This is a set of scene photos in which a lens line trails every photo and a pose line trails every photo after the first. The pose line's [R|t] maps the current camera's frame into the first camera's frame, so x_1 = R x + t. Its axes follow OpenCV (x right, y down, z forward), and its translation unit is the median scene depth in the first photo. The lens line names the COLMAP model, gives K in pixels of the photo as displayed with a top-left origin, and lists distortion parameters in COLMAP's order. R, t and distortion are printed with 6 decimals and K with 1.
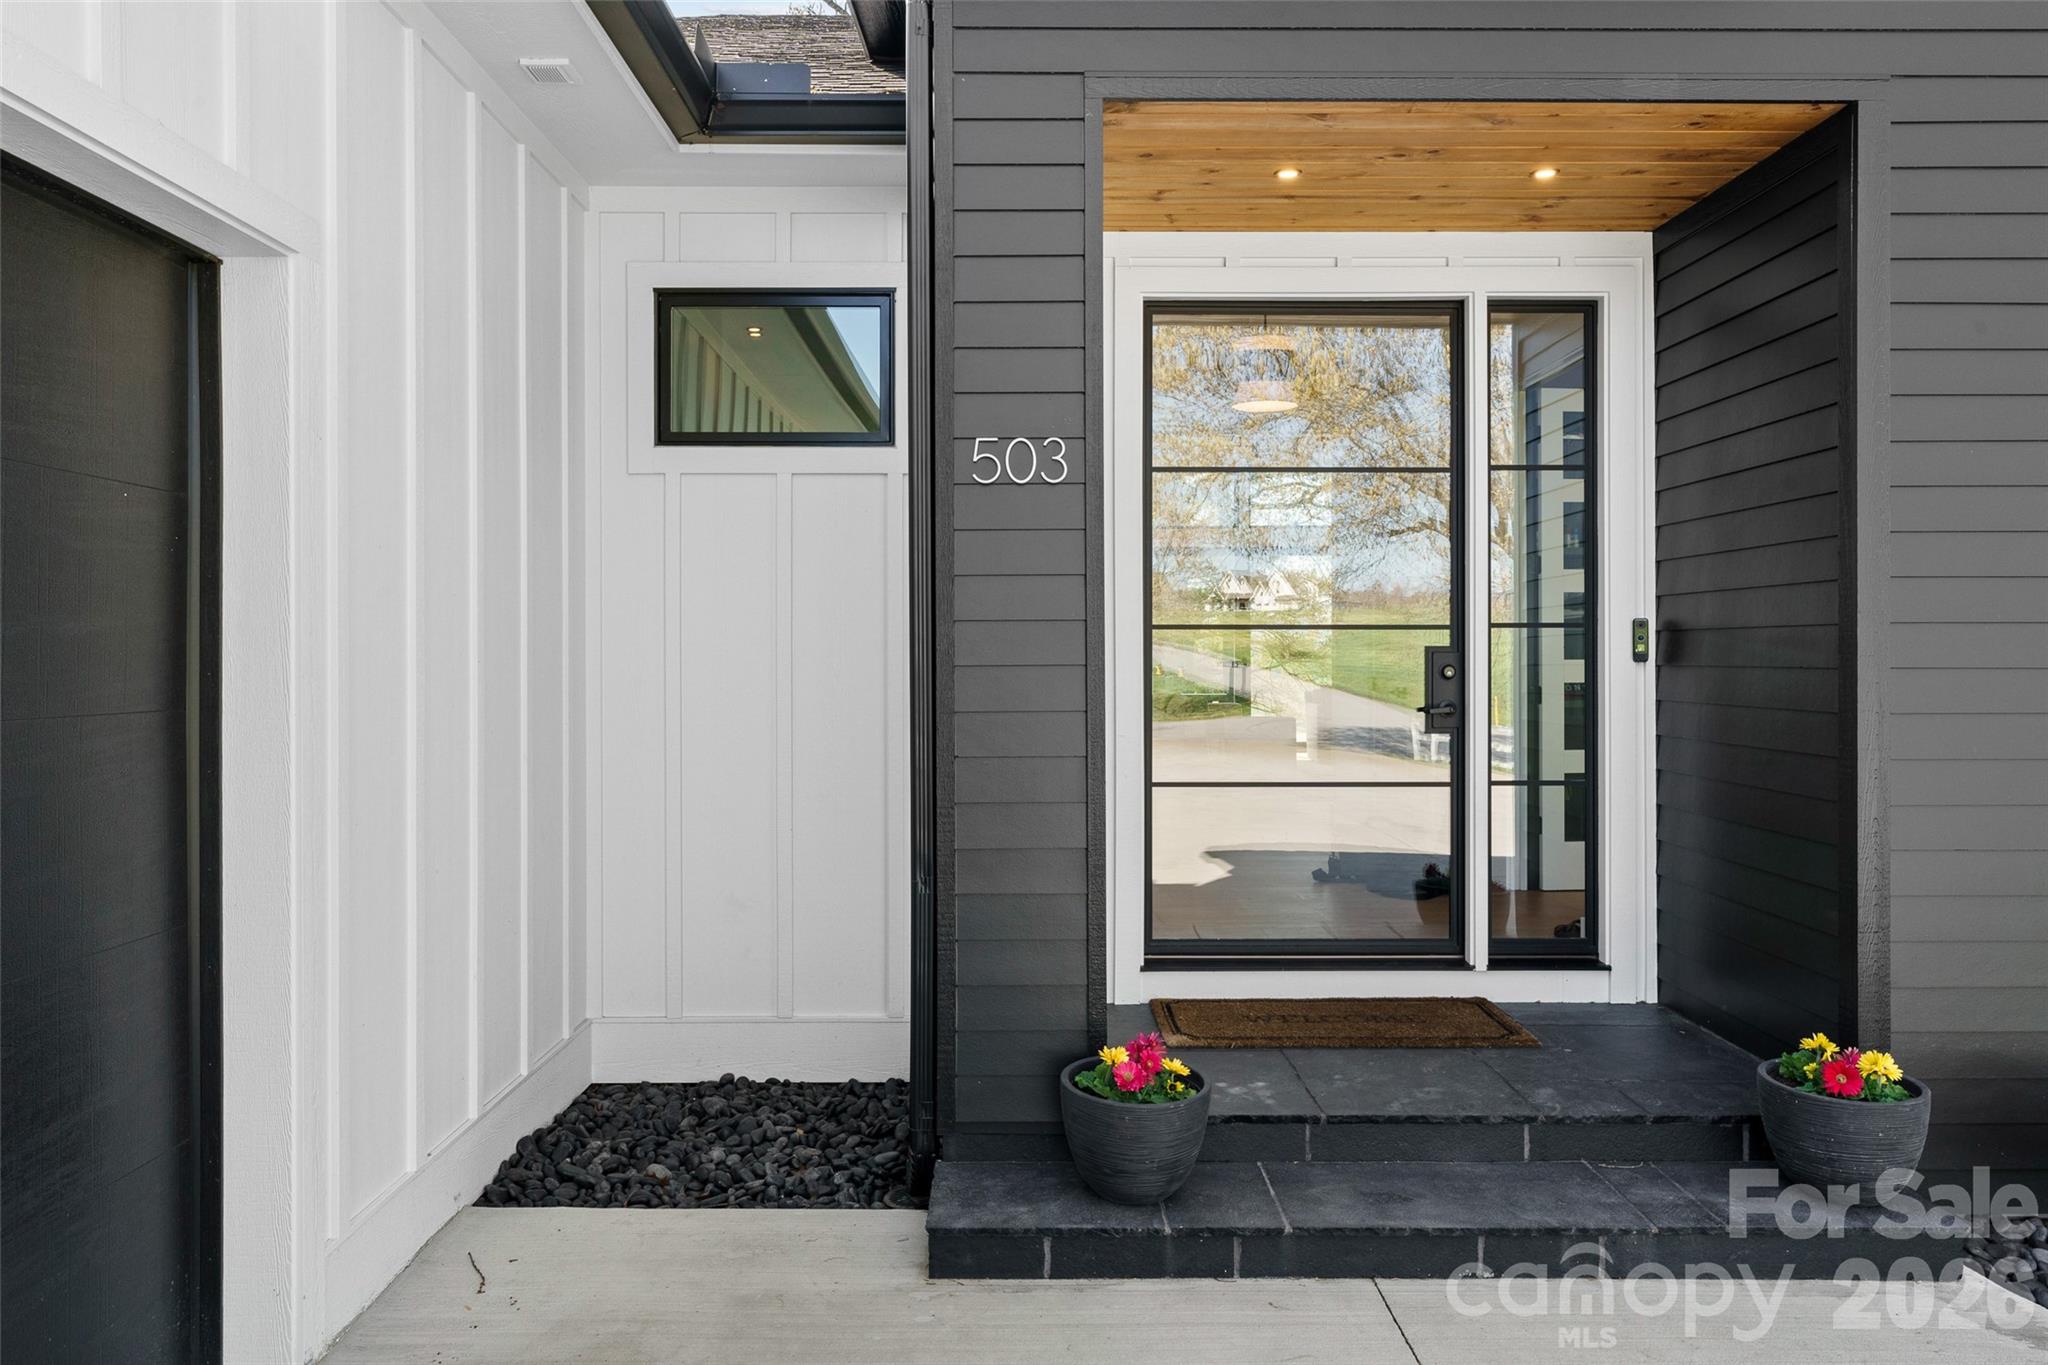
lens RADIAL K [[1440.0, 0, 1021.0], [0, 1440.0, 659.6], [0, 0, 1]] dist [-0.010280, -0.003412]
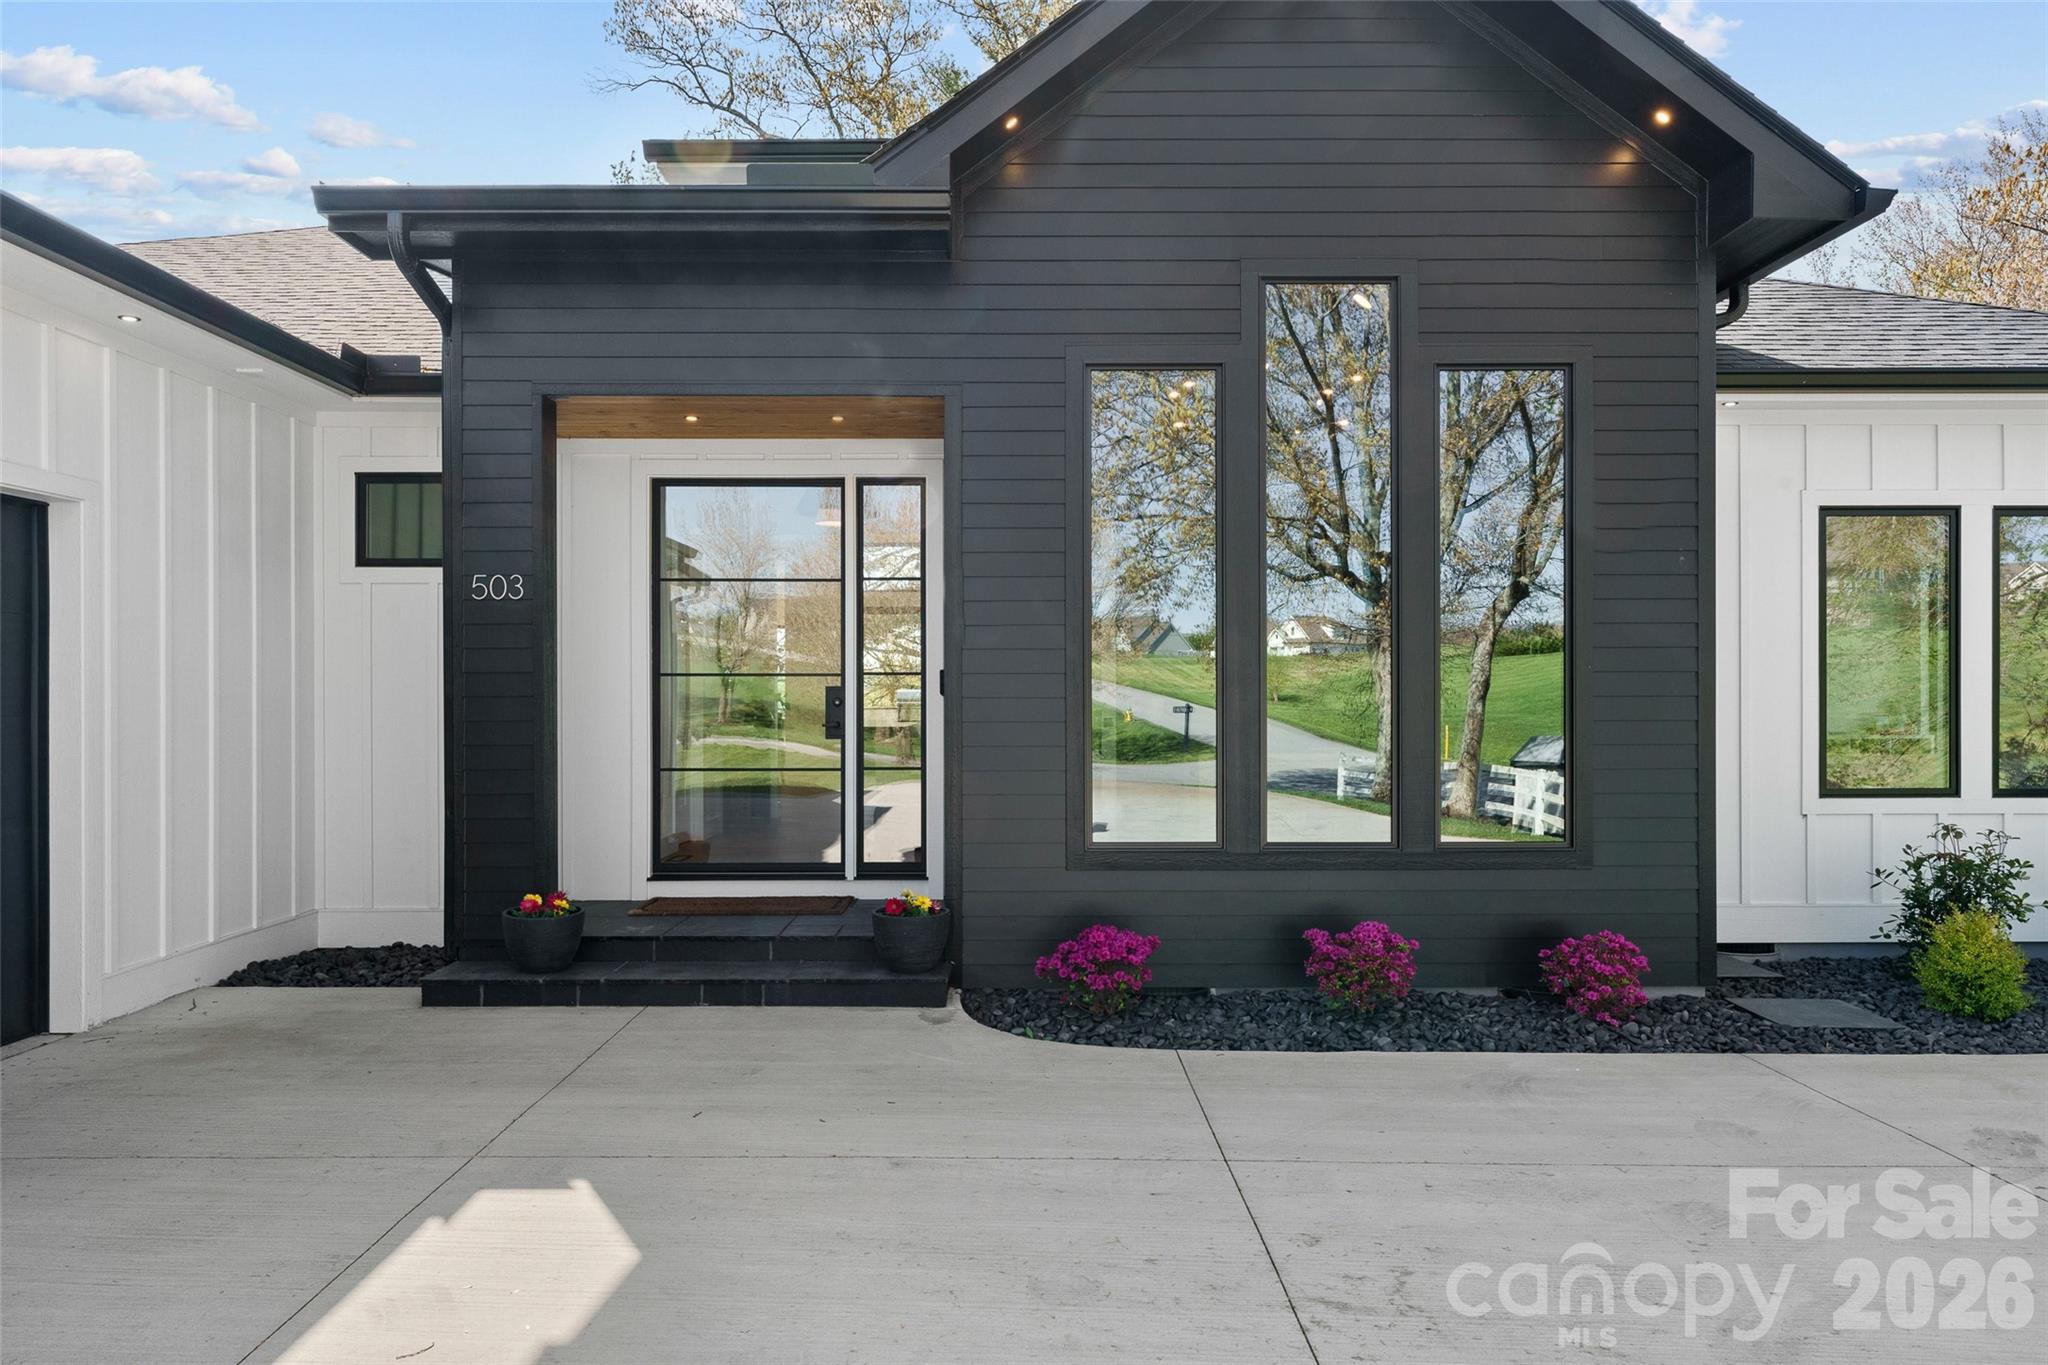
lens RADIAL K [[1416.3, 0, 1020.6], [0, 1416.3, 703.3], [0, 0, 1]] dist [0.004628, 0.003052]
pose [[0.999997, 0.000541, -0.002318, 0.682753], [-0.000538, 0.999999, 0.001376, 0.010388], [0.002319, -0.001375, 0.999996, -0.847448]]
